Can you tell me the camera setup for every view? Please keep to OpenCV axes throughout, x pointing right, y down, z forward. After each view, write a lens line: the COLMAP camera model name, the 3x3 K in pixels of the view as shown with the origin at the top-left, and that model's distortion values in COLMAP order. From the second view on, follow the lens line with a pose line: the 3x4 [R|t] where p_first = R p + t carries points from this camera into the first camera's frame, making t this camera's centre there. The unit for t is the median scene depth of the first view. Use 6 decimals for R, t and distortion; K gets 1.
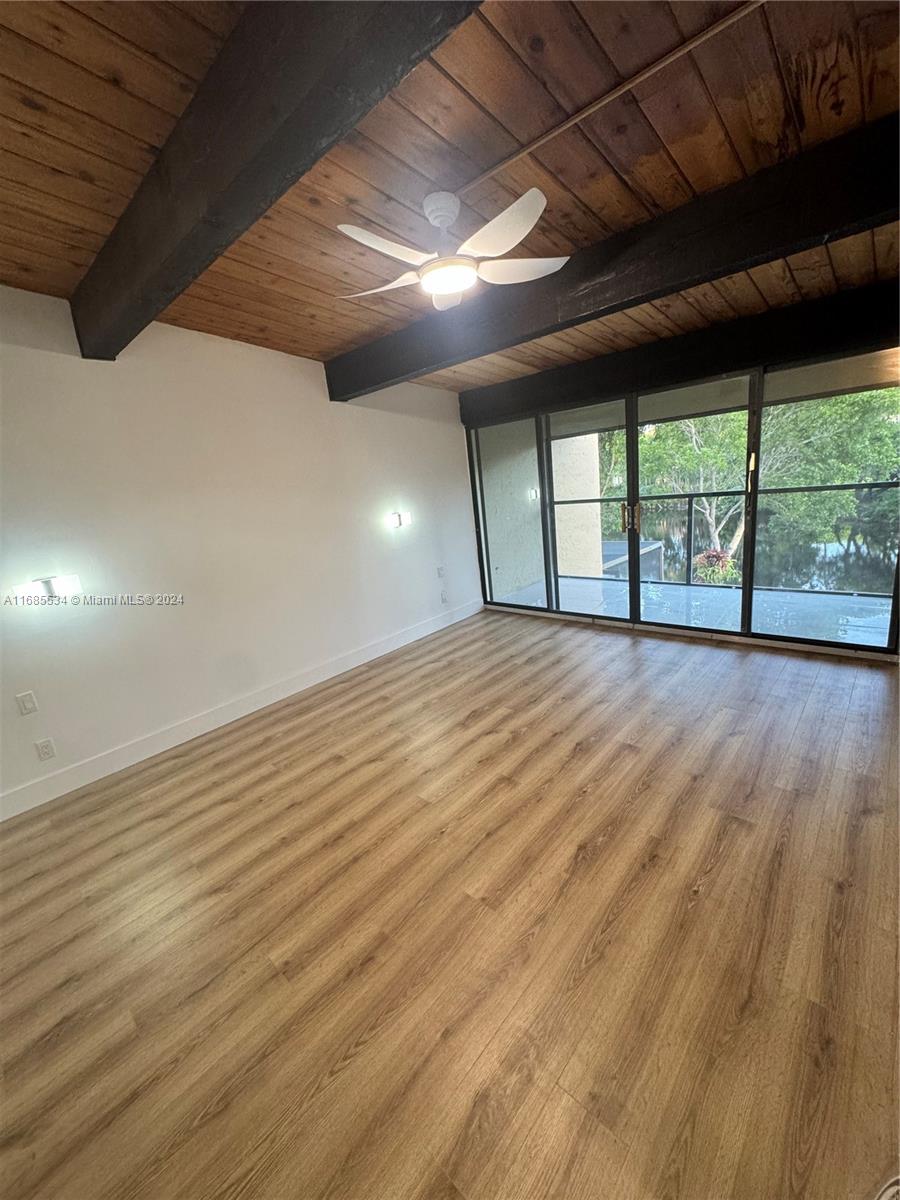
lens RADIAL K [[474.7, 0, 445.1], [0, 474.7, 599.4], [0, 0, 1]] dist [-0.003983, 0.000829]
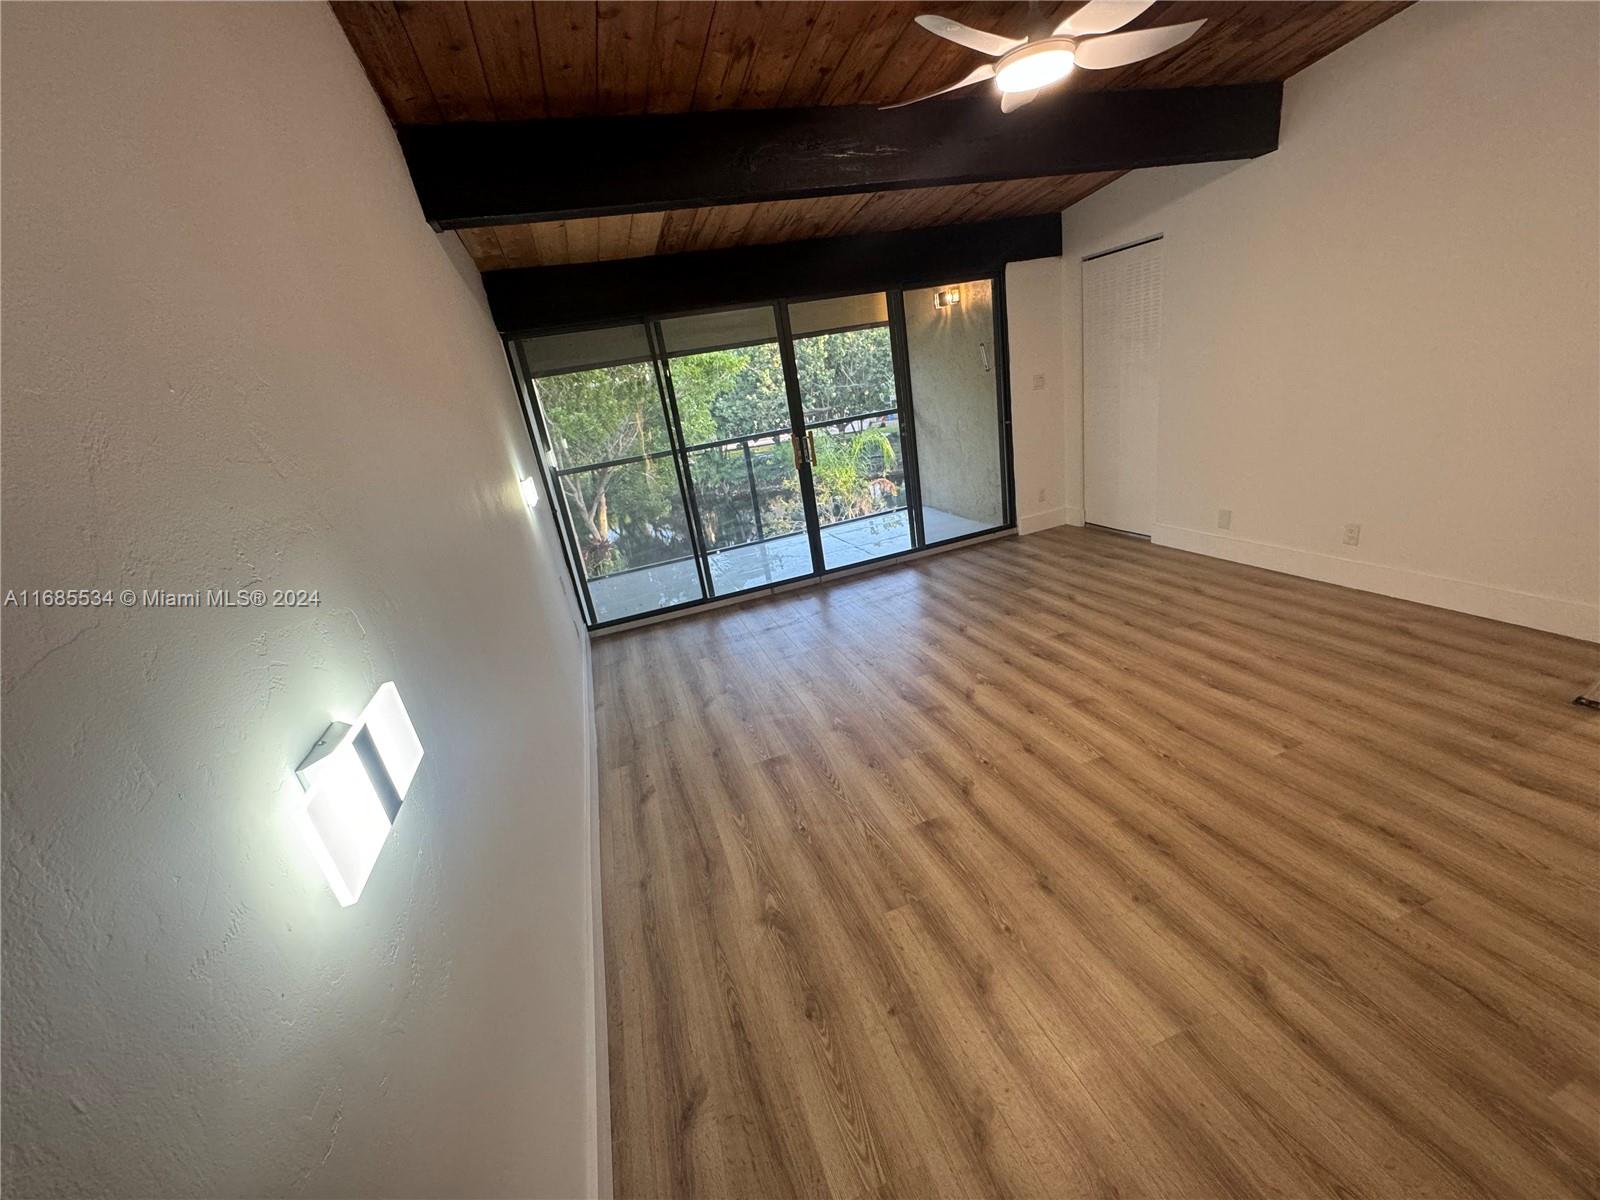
lens RADIAL K [[633.0, 0, 799.1], [0, 633.0, 601.4], [0, 0, 1]] dist [-0.003983, 0.000829]
pose [[0.497678, -0.255698, 0.828815, -0.807331], [0.306924, 0.945650, 0.107444, -0.056179], [-0.811242, 0.200911, 0.549109, 0.590635]]
